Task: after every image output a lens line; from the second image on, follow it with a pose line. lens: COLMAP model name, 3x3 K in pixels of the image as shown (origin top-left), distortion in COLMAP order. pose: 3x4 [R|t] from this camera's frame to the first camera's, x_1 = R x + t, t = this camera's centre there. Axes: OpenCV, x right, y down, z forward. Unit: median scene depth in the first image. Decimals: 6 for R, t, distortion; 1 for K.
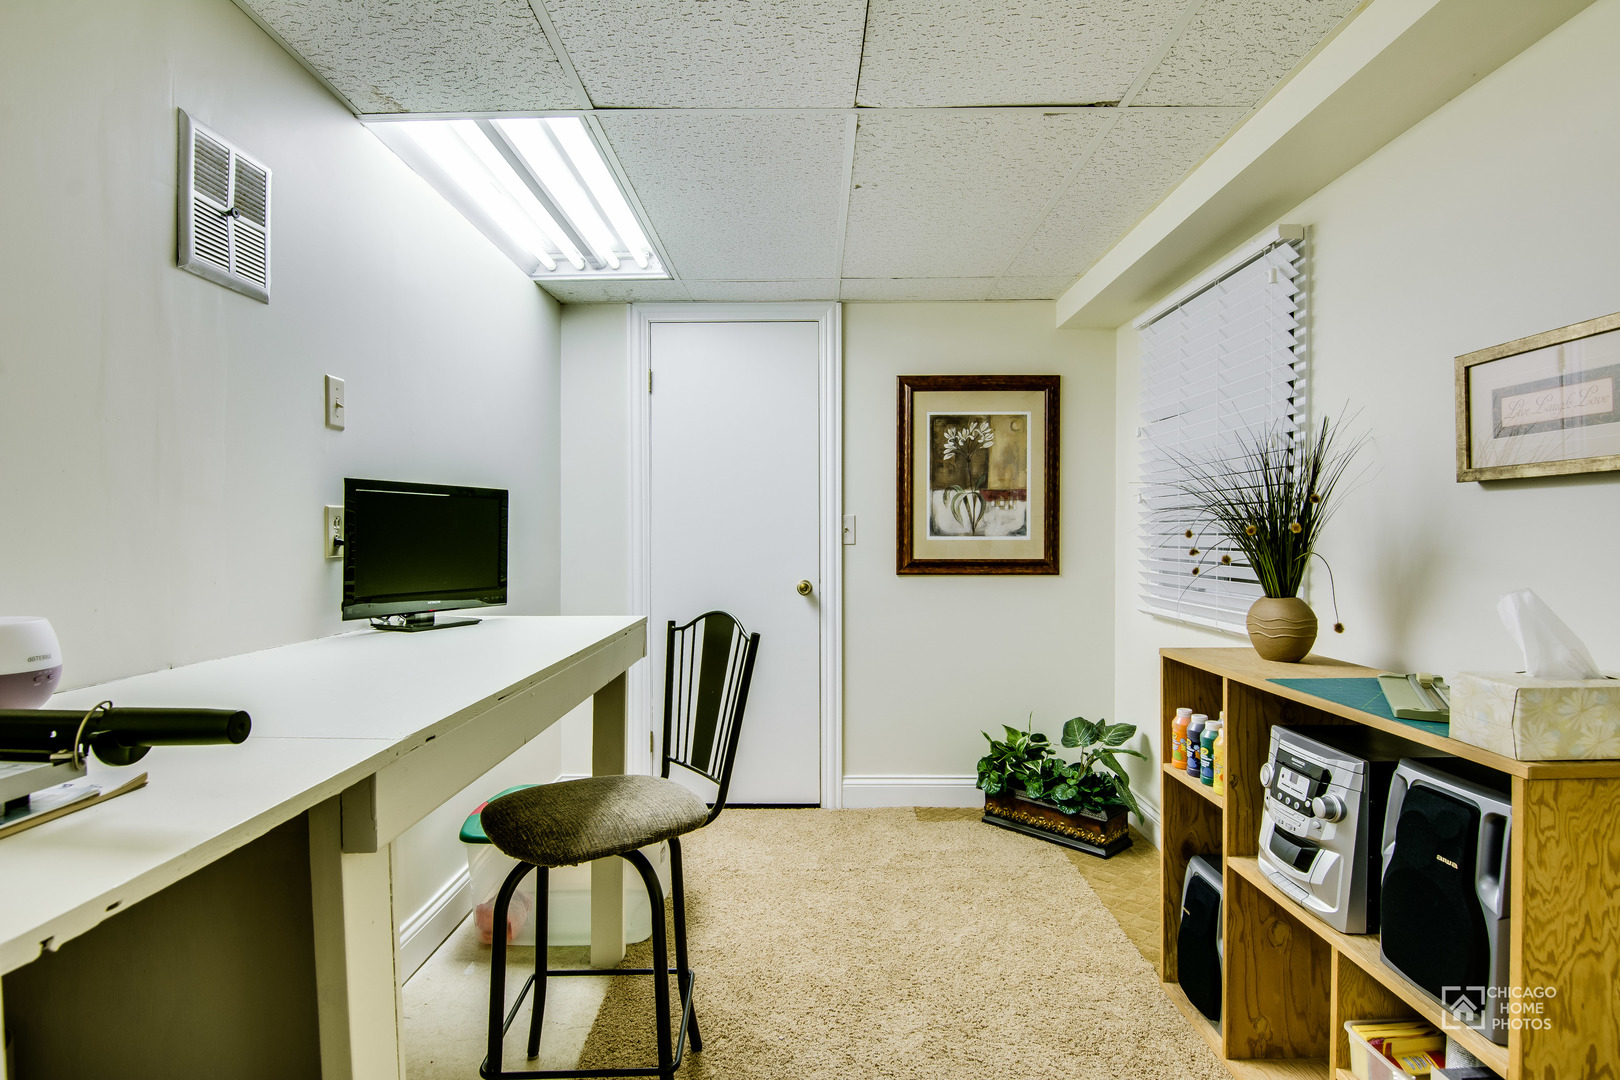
lens RADIAL K [[796.8, 0, 814.5], [0, 796.8, 532.2], [0, 0, 1]] dist [-0.029122, -0.000024]
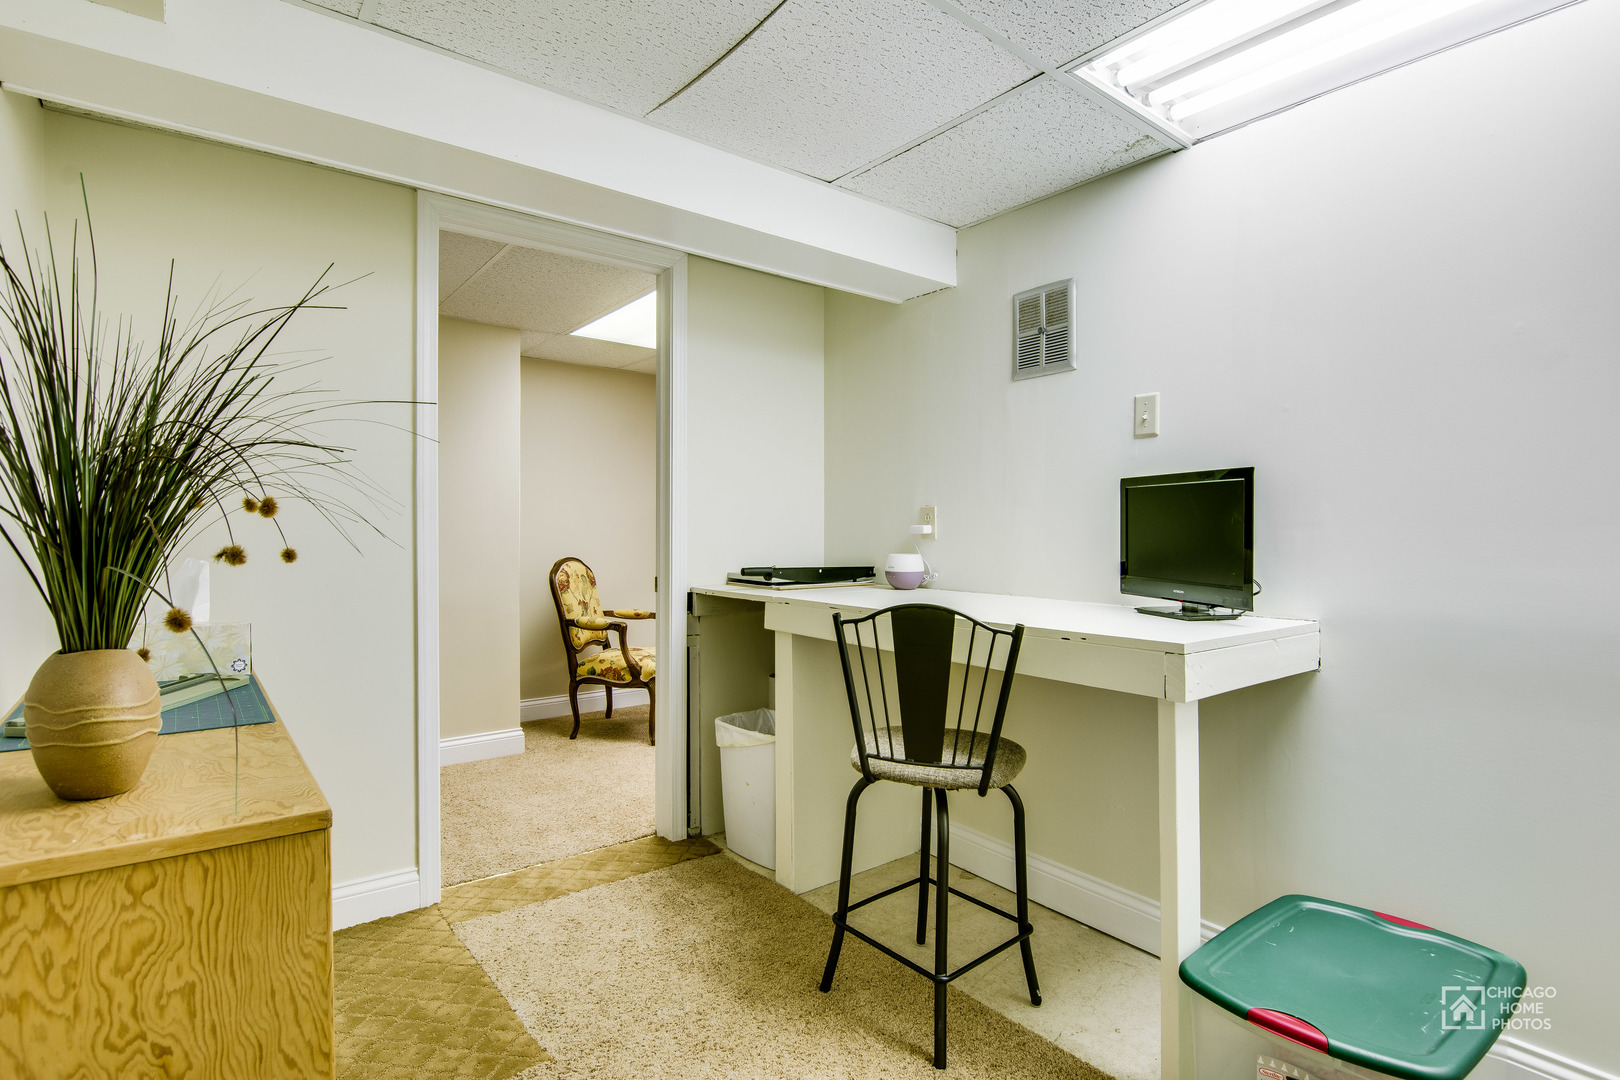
lens RADIAL K [[796.8, 0, 814.5], [0, 796.8, 532.2], [0, 0, 1]] dist [-0.029122, -0.000024]
pose [[-0.784974, 0.002196, -0.619525, 0.550587], [0.003386, 0.999994, -0.000745, 0.014705], [0.619520, -0.002682, -0.784976, 1.657816]]
